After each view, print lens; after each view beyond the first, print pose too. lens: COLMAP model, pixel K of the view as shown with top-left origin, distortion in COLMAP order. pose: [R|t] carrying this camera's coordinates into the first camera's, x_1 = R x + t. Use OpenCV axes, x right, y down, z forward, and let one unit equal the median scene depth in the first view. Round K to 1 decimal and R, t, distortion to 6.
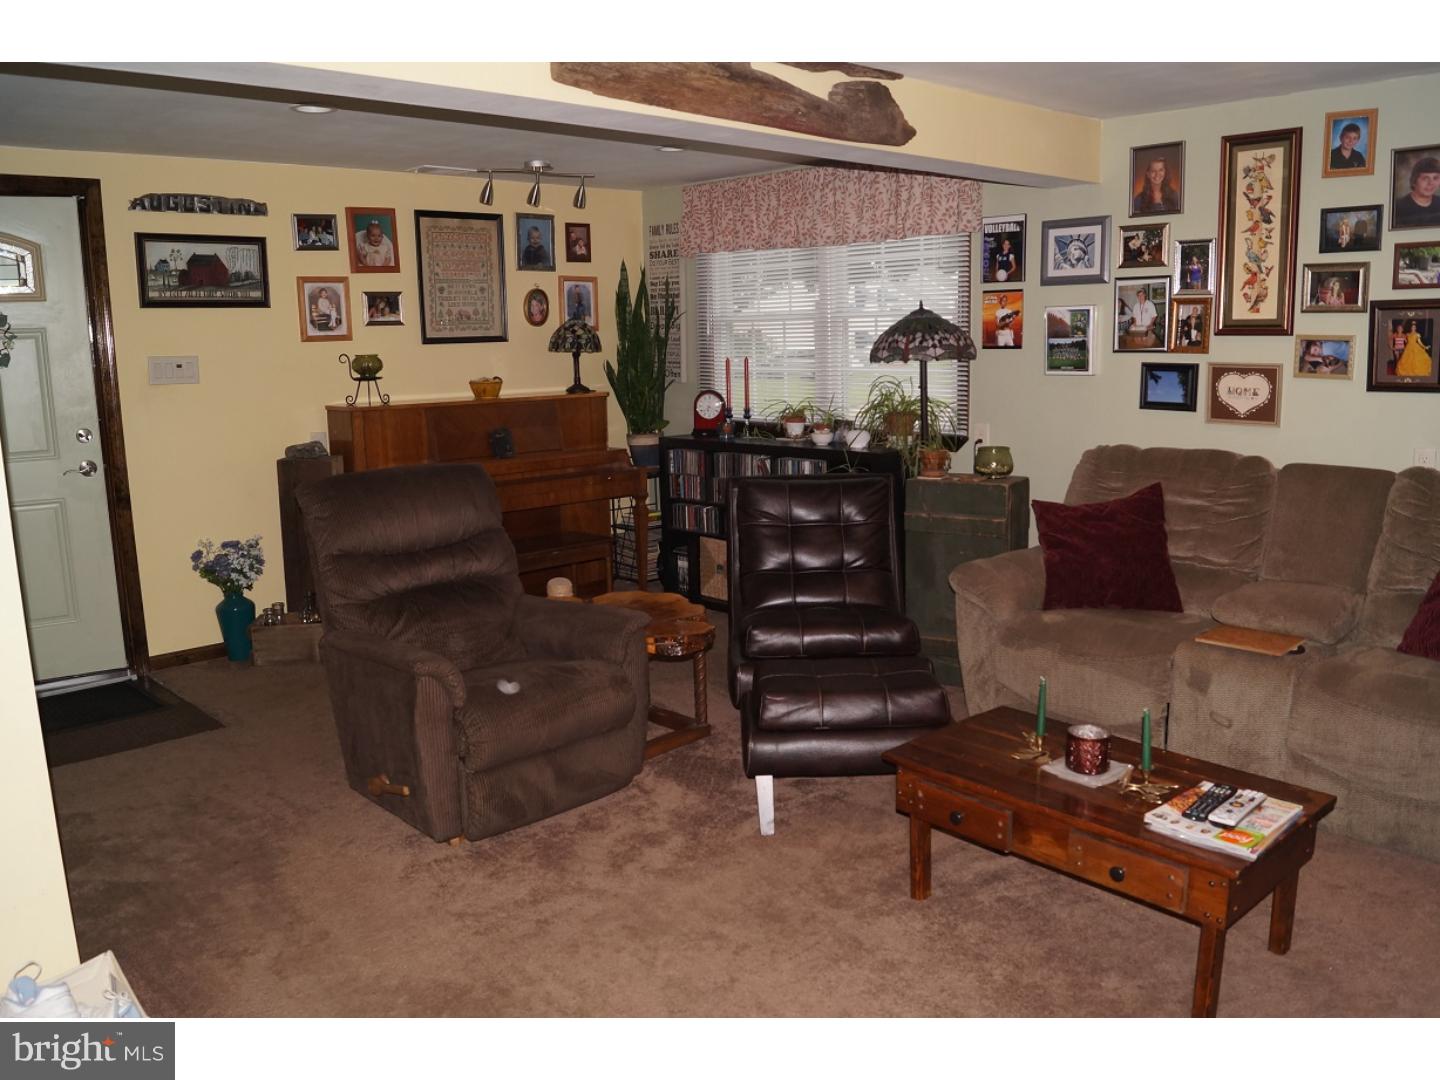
lens RADIAL K [[1132.6, 0, 725.7], [0, 1132.6, 543.2], [0, 0, 1]] dist [-0.081912, 0.014868]
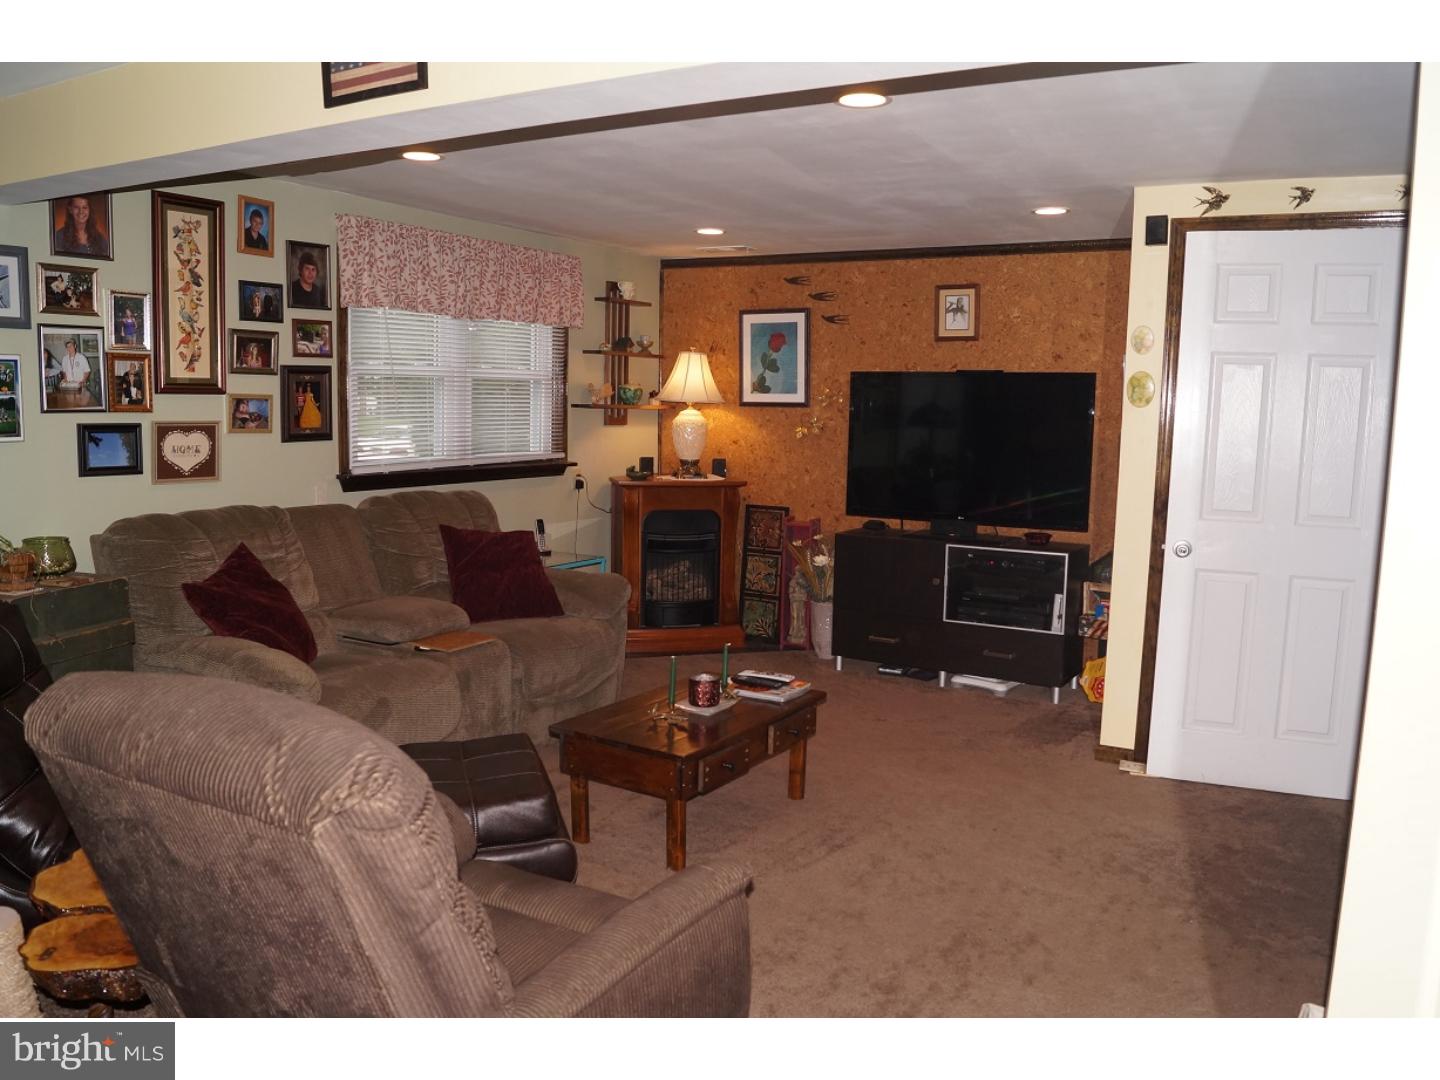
lens RADIAL K [[1132.6, 0, 721.2], [0, 1132.6, 542.0], [0, 0, 1]] dist [-0.081912, 0.014868]
pose [[-0.281393, -0.108062, 0.953489, -0.615025], [0.159262, 0.974599, 0.157455, -0.131613], [-0.946284, 0.196161, -0.257035, 0.790914]]
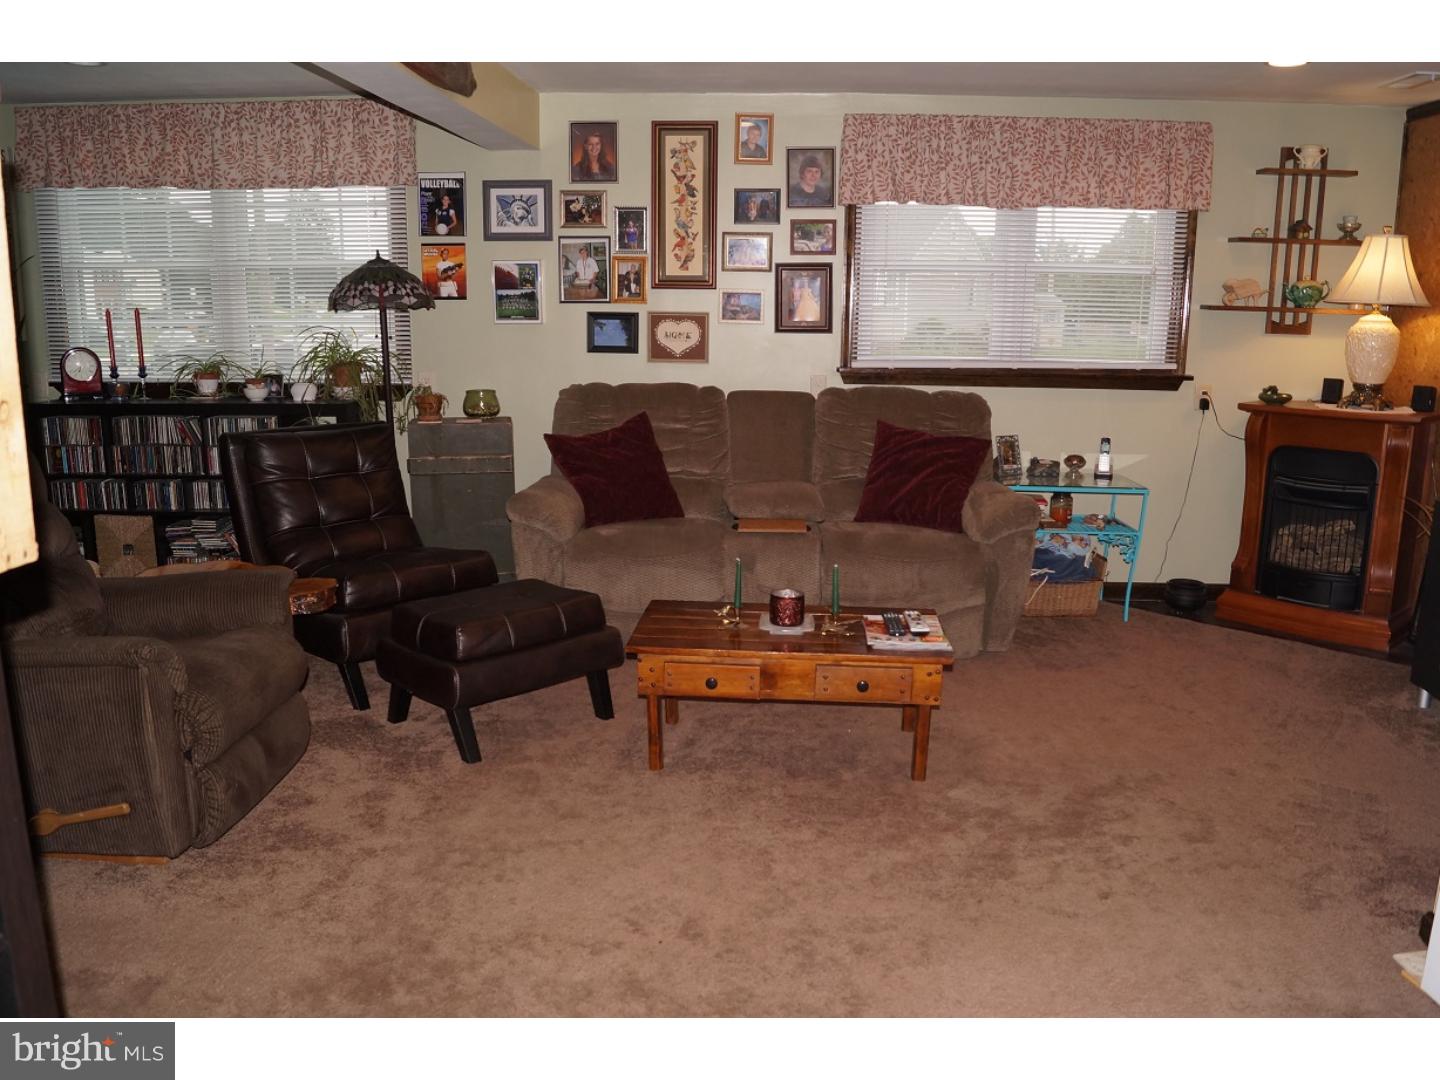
lens RADIAL K [[1132.6, 0, 718.7], [0, 1132.6, 540.8], [0, 0, 1]] dist [-0.081912, 0.014868]
pose [[0.721480, -0.117540, 0.682386, -0.357793], [0.102236, 0.992769, 0.062911, 0.012786], [-0.684847, 0.024376, 0.728280, 0.074788]]
